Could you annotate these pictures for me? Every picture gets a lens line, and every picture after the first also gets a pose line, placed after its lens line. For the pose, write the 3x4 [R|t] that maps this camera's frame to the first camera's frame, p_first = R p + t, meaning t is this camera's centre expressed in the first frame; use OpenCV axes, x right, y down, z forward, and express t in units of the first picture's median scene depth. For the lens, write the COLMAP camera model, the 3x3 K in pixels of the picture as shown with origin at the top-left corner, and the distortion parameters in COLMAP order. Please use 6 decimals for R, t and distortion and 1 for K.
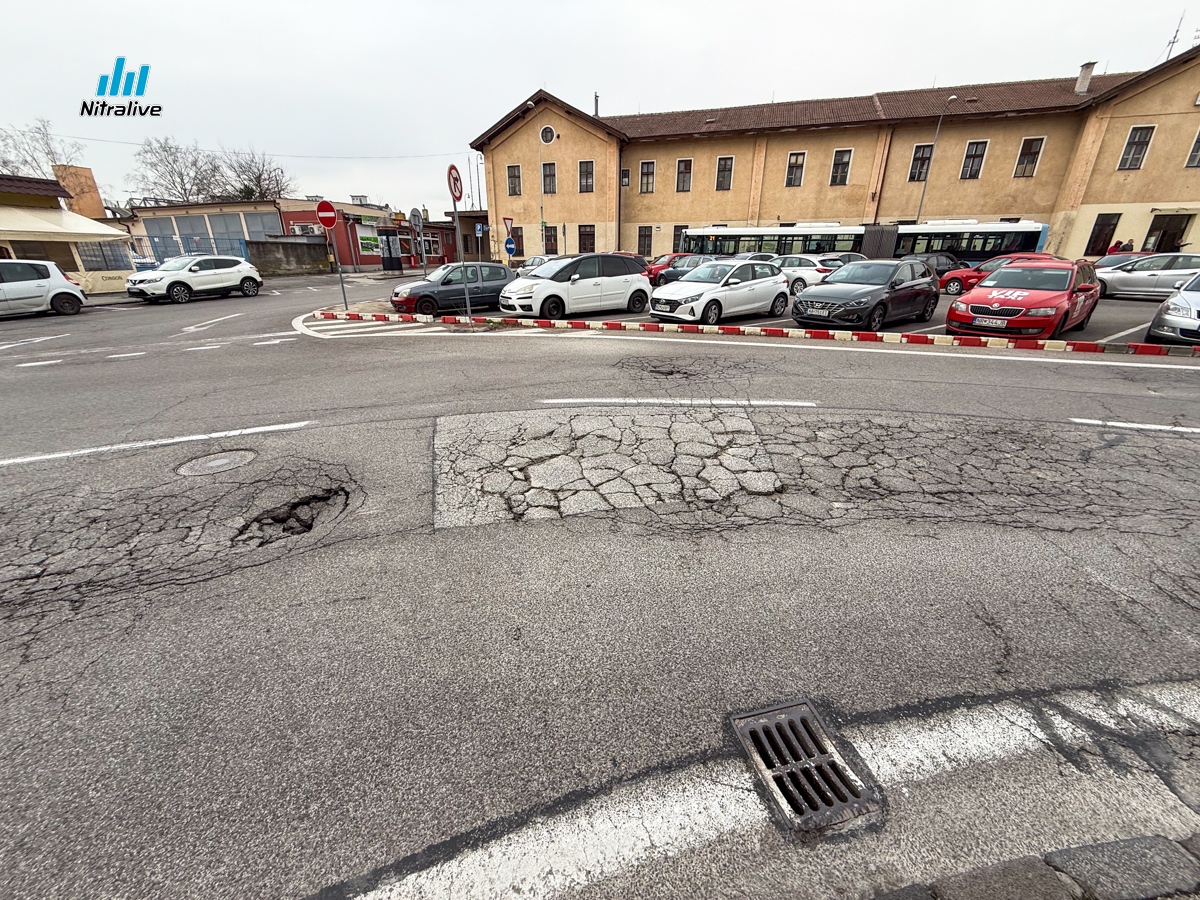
lens RADIAL K [[469.5, 0, 600.0], [0, 469.5, 450.0], [0, 0, 1]] dist [-0.000966, -0.000113]
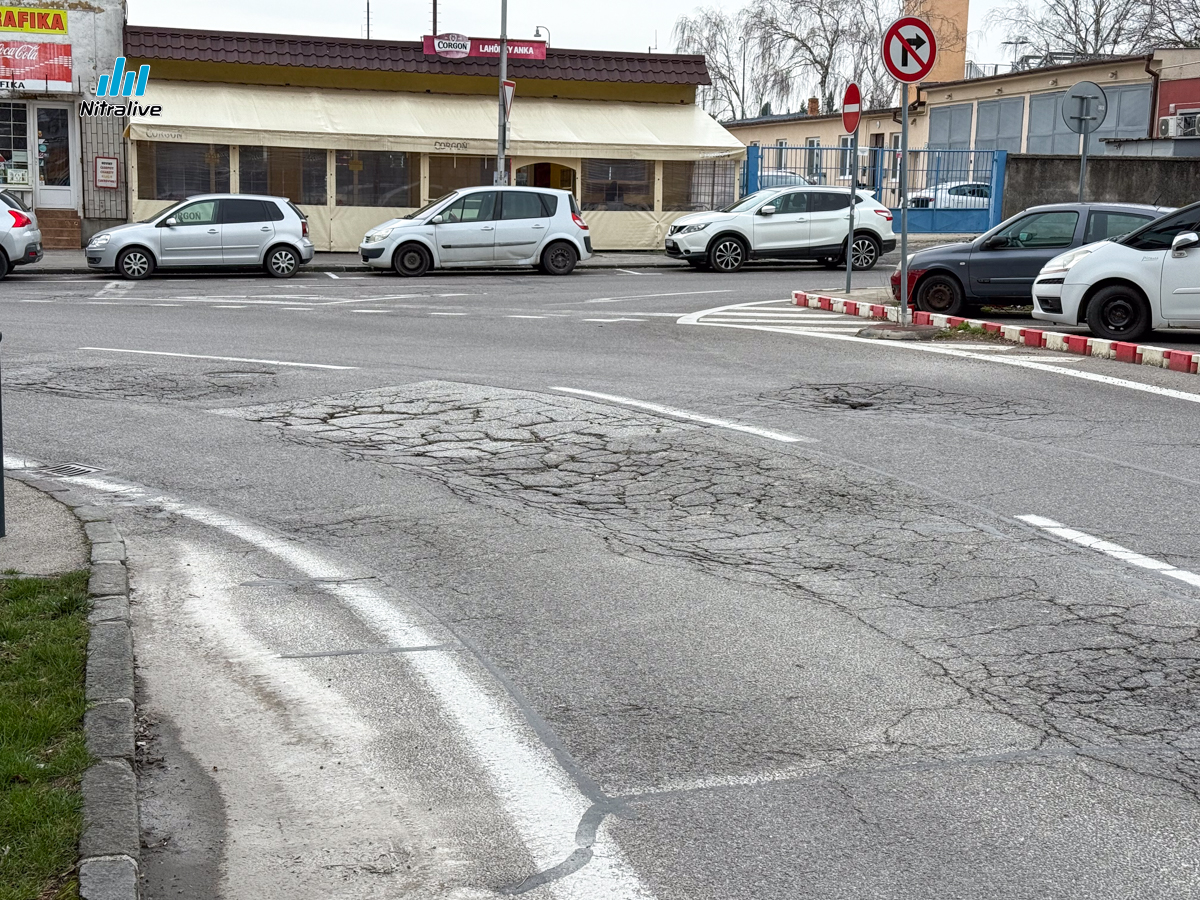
lens RADIAL K [[1786.8, 0, 600.0], [0, 1786.8, 450.0], [0, 0, 1]] dist [0.052386, 0.067002]
pose [[0.528062, 0.131300, -0.838994, 0.718238], [-0.337254, 0.939147, -0.065294, 0.042829], [0.779366, 0.317433, 0.540209, -0.096699]]
